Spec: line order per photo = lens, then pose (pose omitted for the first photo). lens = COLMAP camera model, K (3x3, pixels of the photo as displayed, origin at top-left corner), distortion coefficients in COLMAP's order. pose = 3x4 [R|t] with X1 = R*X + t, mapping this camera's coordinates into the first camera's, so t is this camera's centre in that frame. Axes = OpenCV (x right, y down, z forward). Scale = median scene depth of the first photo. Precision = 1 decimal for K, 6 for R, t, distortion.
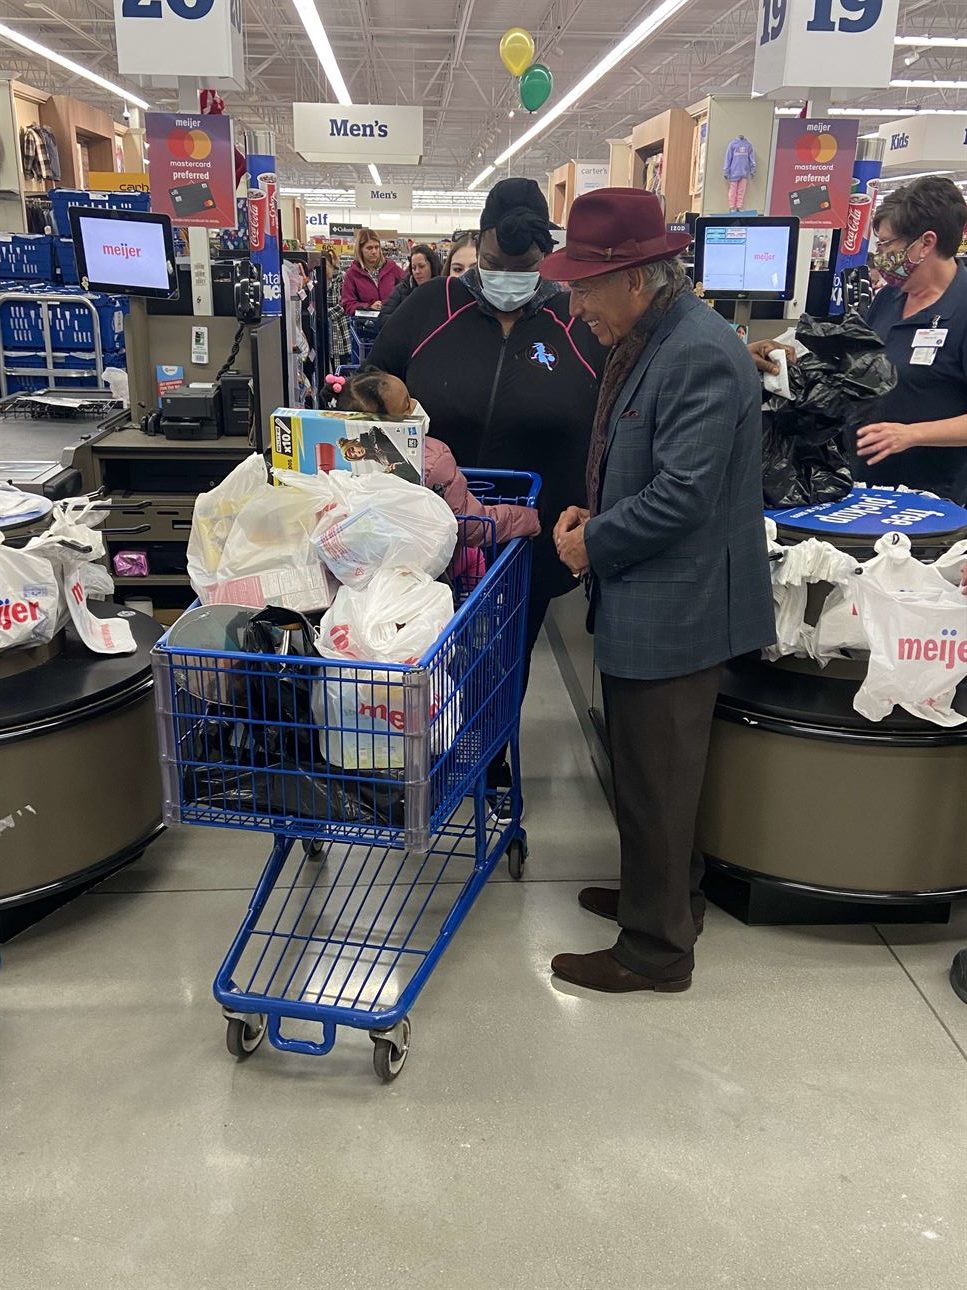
lens RADIAL K [[1156.2, 0, 477.0], [0, 1156.2, 623.1], [0, 0, 1]] dist [0.145790, -0.197213]
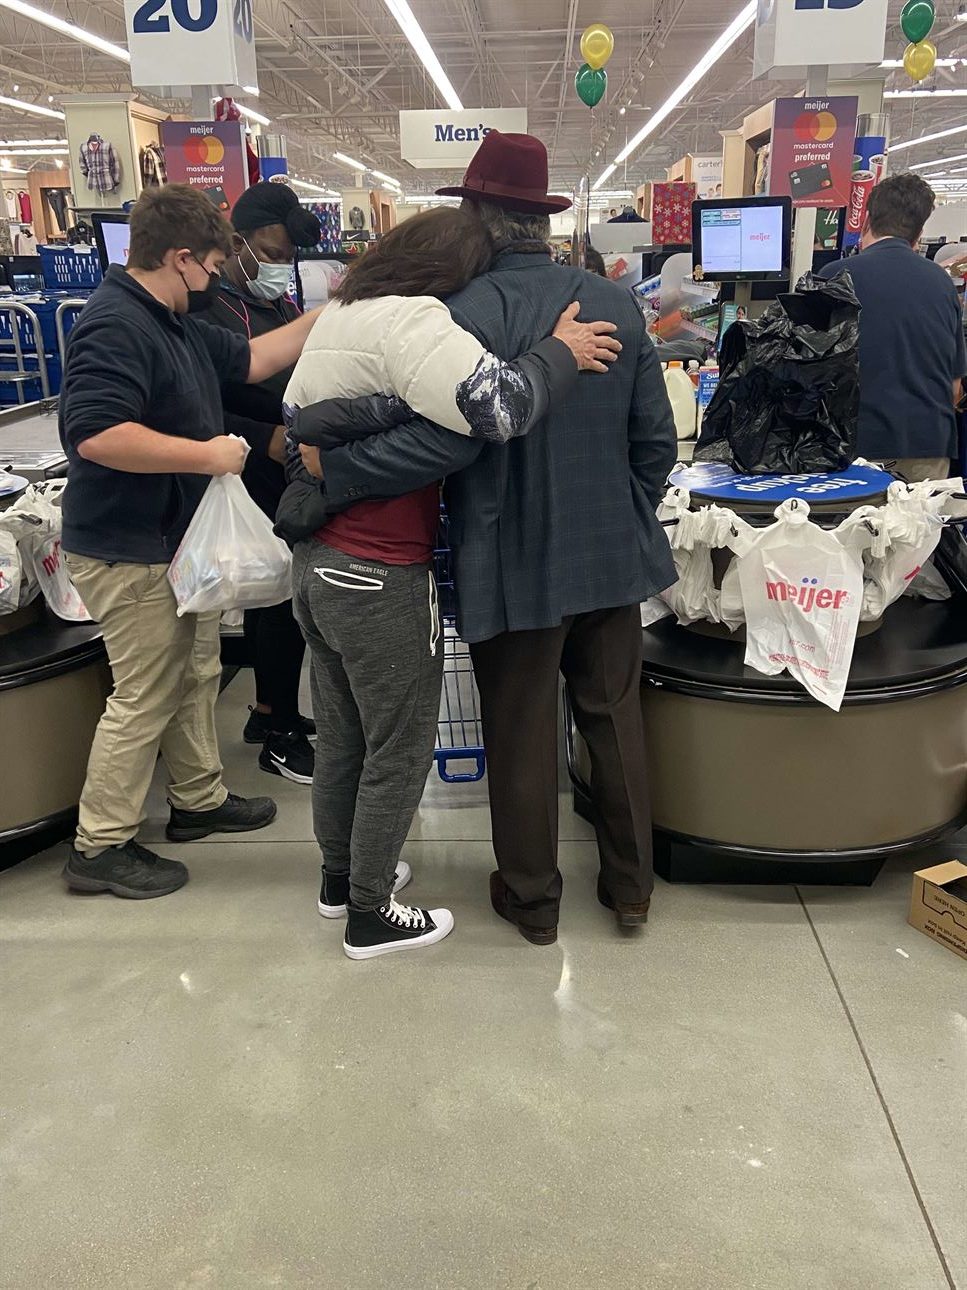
lens RADIAL K [[1154.9, 0, 480.7], [0, 1154.9, 628.8], [0, 0, 1]] dist [0.143839, -0.192494]
pose [[0.994387, -0.000598, -0.105805, 0.111760], [0.000872, 0.999996, 0.002537, 0.019811], [0.105803, -0.002615, 0.994384, -0.023827]]
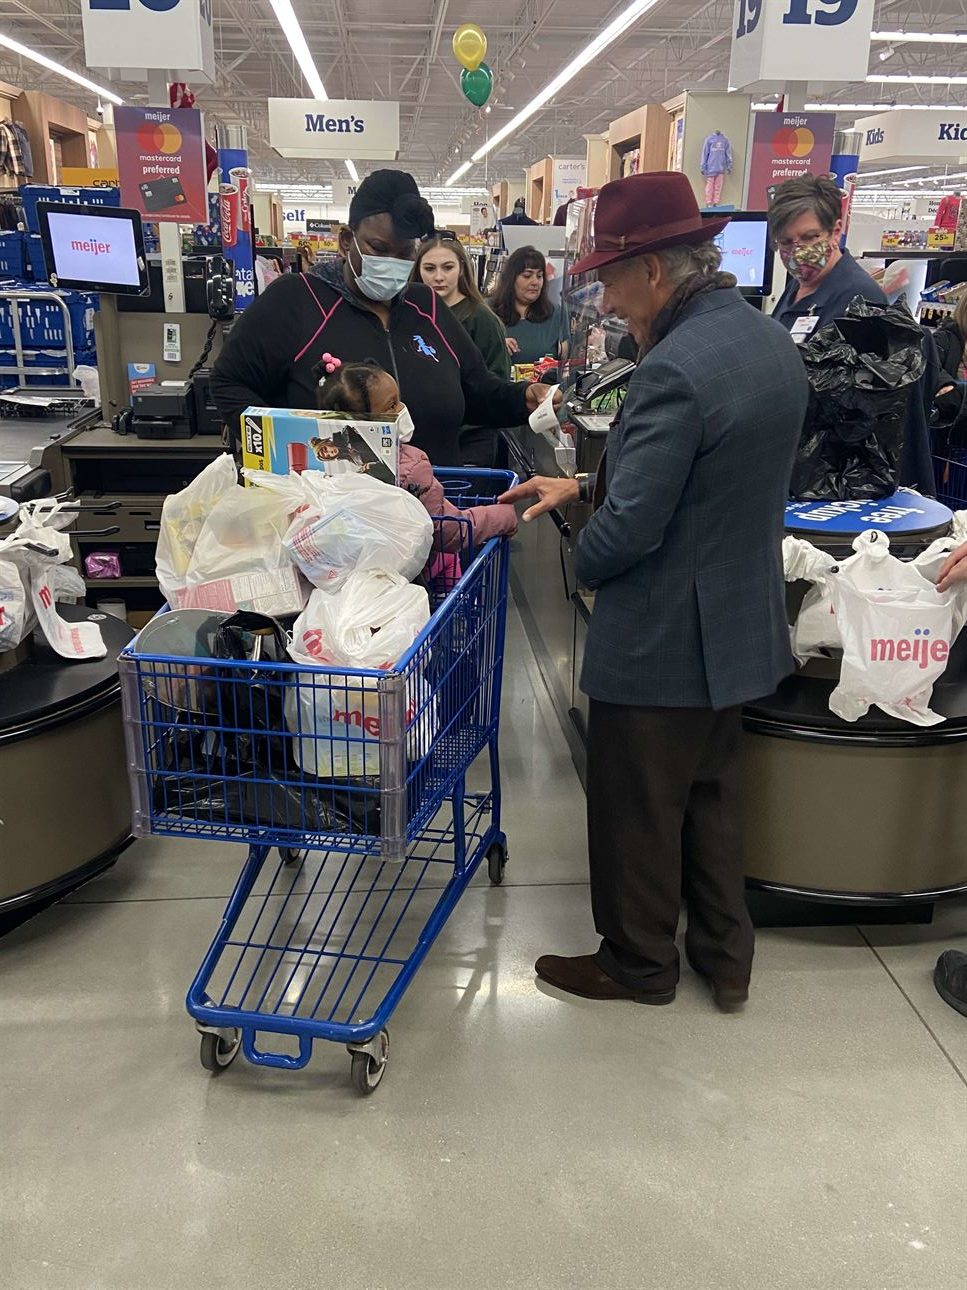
lens RADIAL K [[1156.2, 0, 477.0], [0, 1156.2, 623.1], [0, 0, 1]] dist [0.145790, -0.197213]
pose [[0.999839, -0.007496, 0.016304, 0.001893], [0.007447, 0.999968, 0.003076, -0.002728], [-0.016327, -0.002954, 0.999862, 0.010007]]
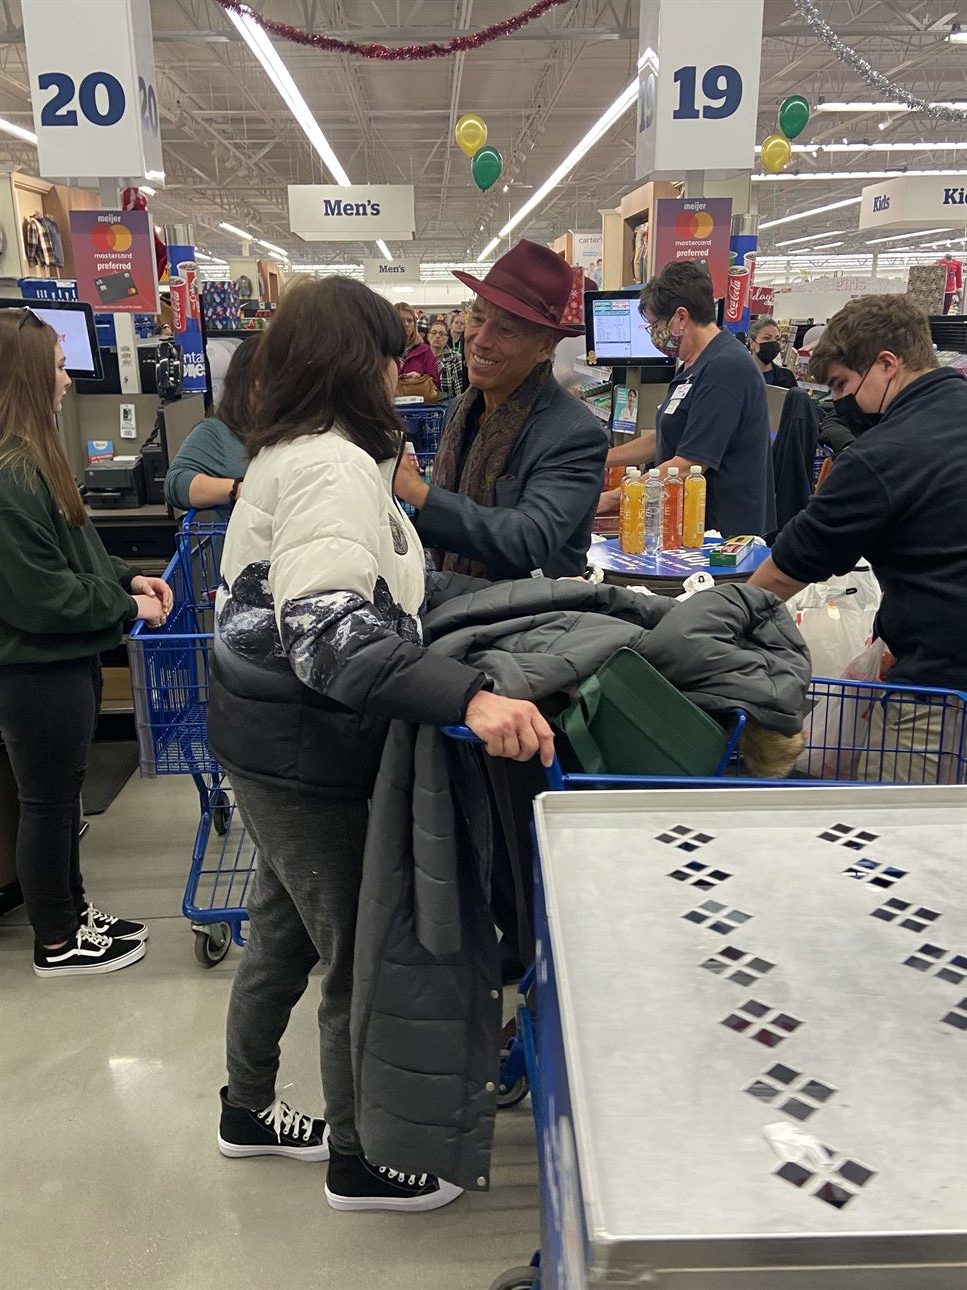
lens RADIAL K [[1155.6, 0, 483.5], [0, 1155.6, 645.0], [0, 0, 1]] dist [0.134486, -0.179021]
pose [[0.999563, -0.026160, -0.013759, 0.099866], [0.025649, 0.999018, -0.036130, 0.014563], [0.014691, 0.035762, 0.999252, -0.059313]]
